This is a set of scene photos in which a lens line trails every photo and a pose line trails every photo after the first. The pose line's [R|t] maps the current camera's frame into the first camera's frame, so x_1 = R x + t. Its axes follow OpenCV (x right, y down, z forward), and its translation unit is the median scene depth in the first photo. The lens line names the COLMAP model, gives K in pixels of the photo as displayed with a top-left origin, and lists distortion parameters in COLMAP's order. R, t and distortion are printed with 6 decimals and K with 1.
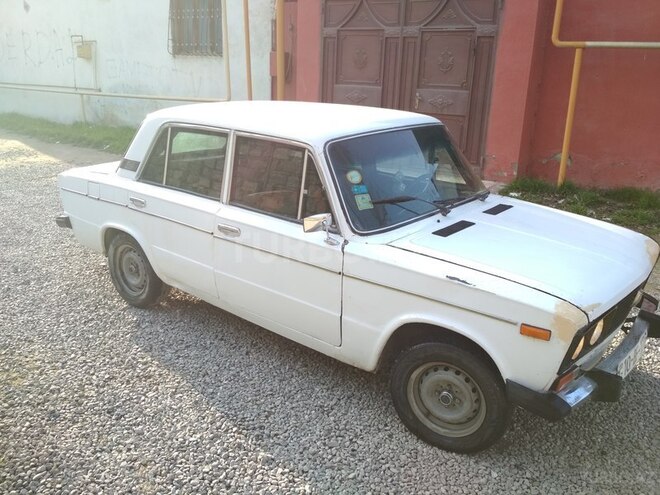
lens RADIAL K [[605.3, 0, 330.0], [0, 605.3, 247.5], [0, 0, 1]] dist [0.125507, -0.265463]
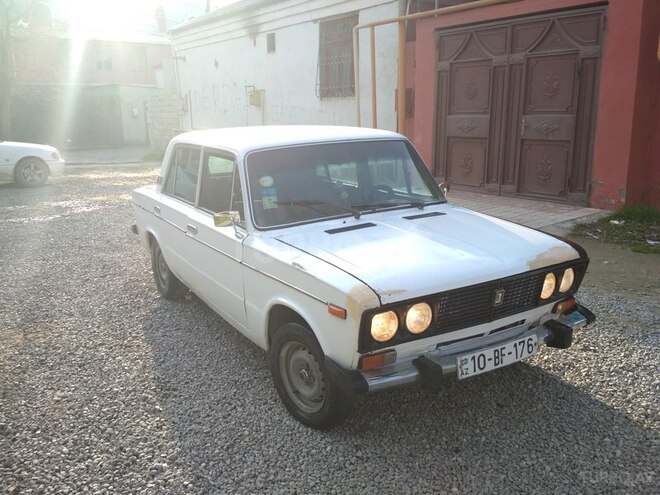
lens RADIAL K [[605.3, 0, 330.0], [0, 605.3, 247.5], [0, 0, 1]] dist [0.125507, -0.265463]
pose [[0.937895, 0.030215, -0.345601, 0.219364], [-0.053374, 0.996907, -0.057689, 0.027375], [0.342789, 0.072552, 0.936607, -0.011900]]
